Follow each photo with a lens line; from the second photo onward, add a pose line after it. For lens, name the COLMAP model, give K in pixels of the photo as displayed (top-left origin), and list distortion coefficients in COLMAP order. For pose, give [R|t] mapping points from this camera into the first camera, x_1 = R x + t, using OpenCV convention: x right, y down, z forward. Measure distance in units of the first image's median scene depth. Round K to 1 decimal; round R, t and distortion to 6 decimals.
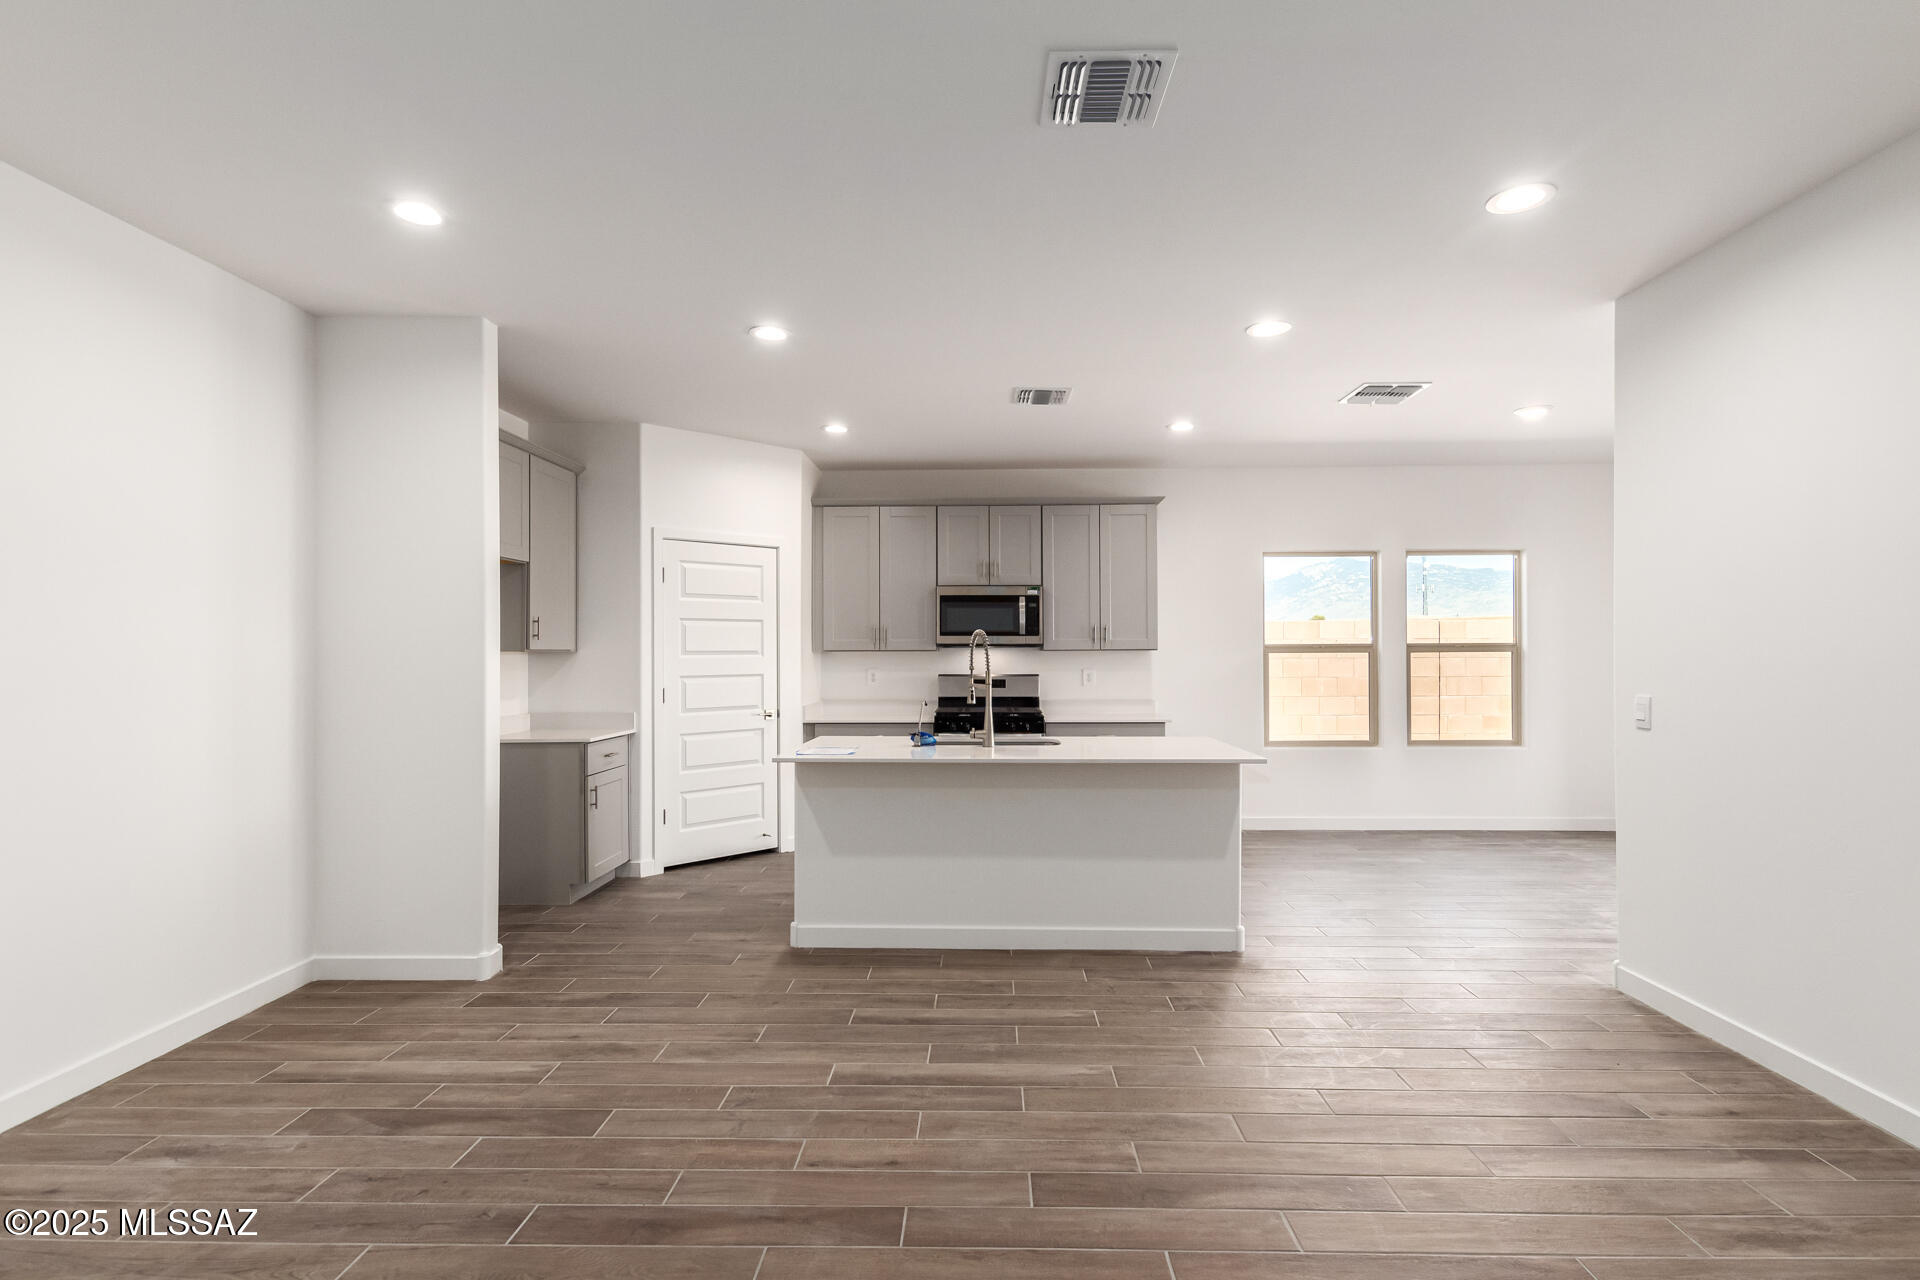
lens RADIAL K [[916.4, 0, 969.7], [0, 916.4, 642.6], [0, 0, 1]] dist [0.019612, -0.010005]
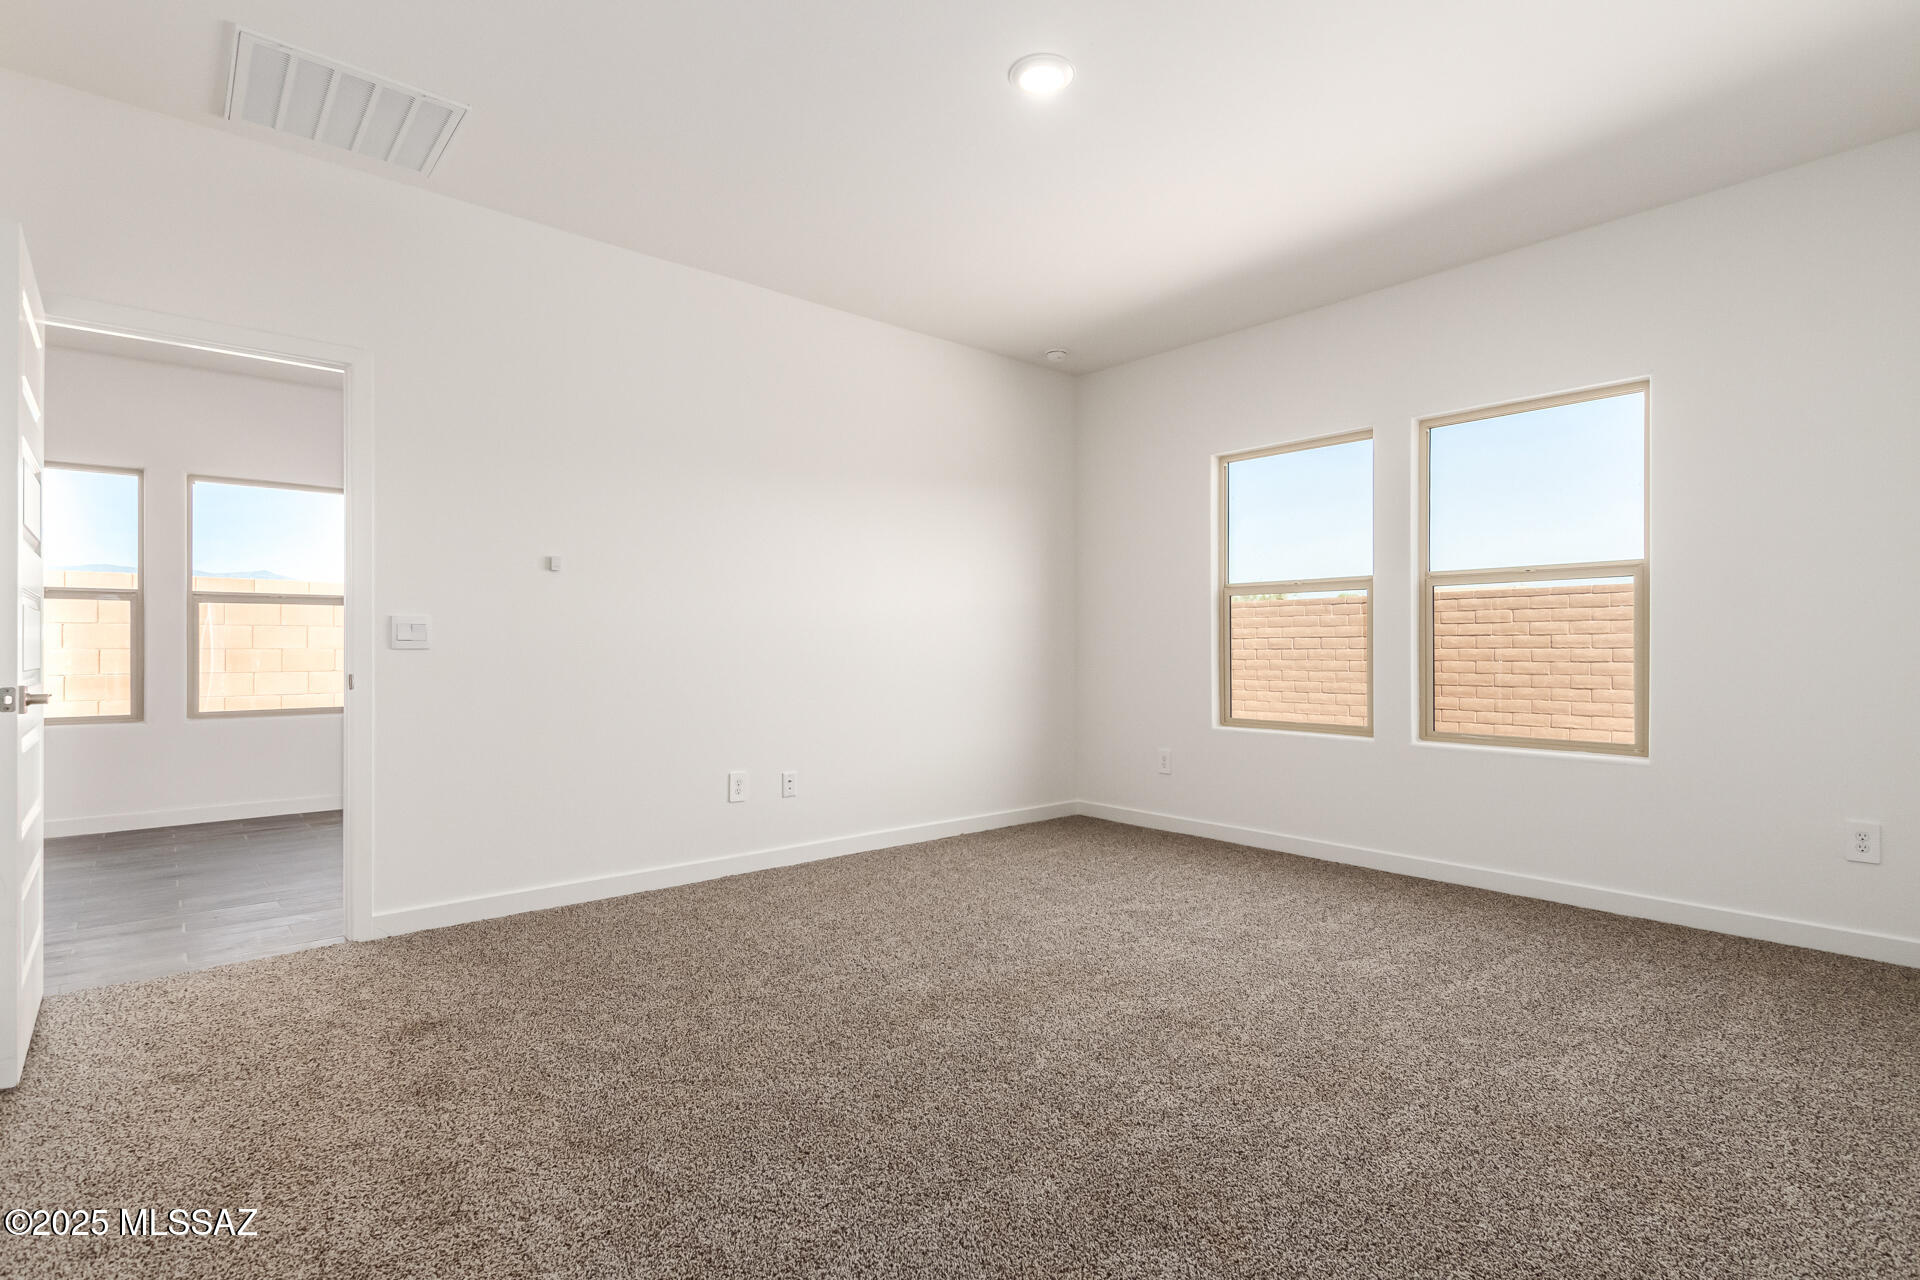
lens RADIAL K [[907.9, 0, 969.6], [0, 907.9, 644.0], [0, 0, 1]] dist [0.017006, -0.008354]
pose [[0.737090, 0.007213, 0.675756, 0.629728], [-0.009391, 0.999956, -0.000430, 0.059183], [-0.675729, -0.006029, 0.737125, -0.051887]]
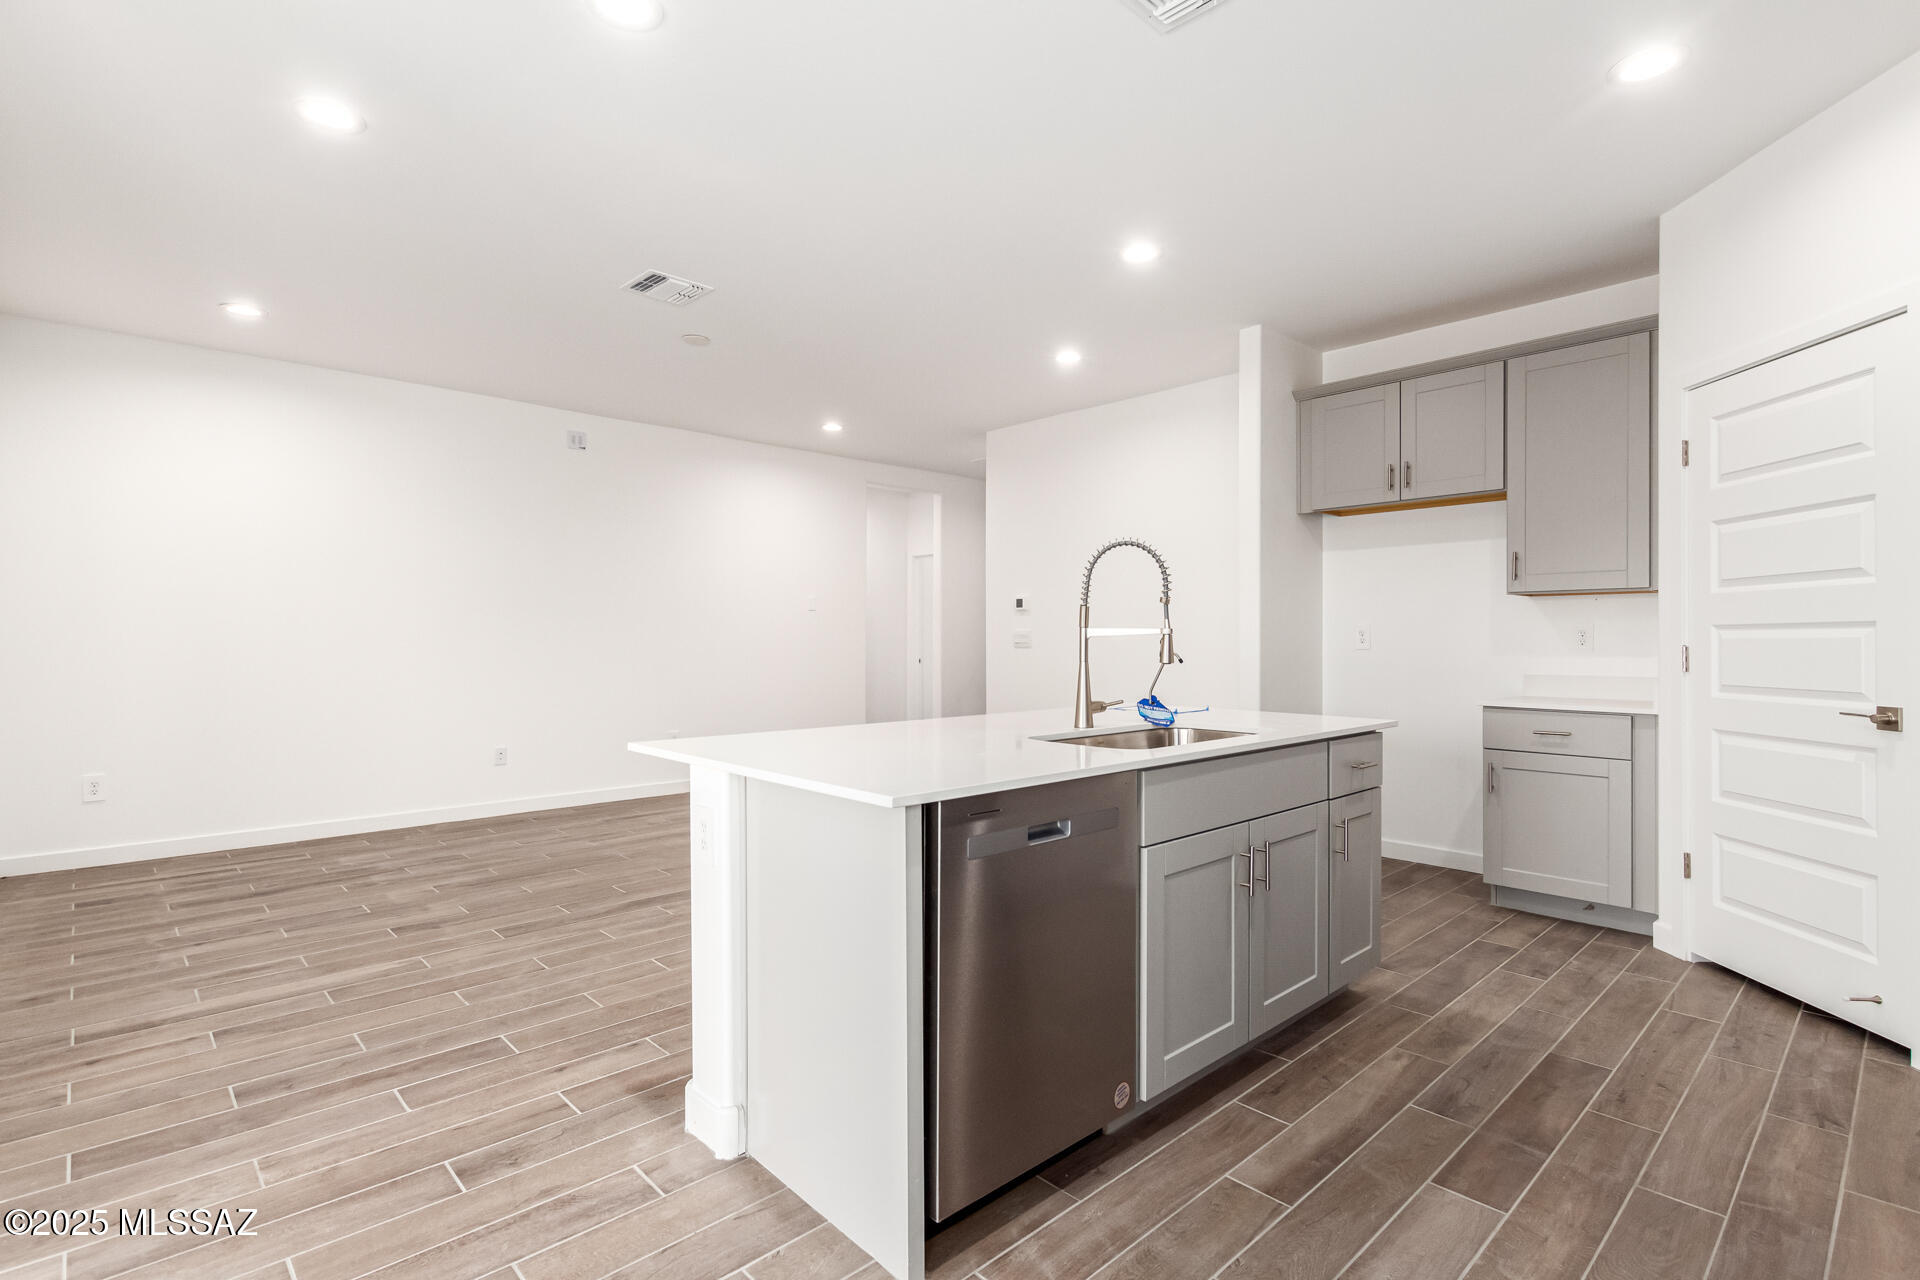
lens RADIAL K [[916.4, 0, 969.7], [0, 916.4, 642.6], [0, 0, 1]] dist [0.019612, -0.010005]
pose [[-0.707081, 0.004706, -0.707117, 0.473763], [0.010569, 0.999936, -0.003913, 0.052329], [0.707053, -0.010241, -0.707086, 1.270139]]
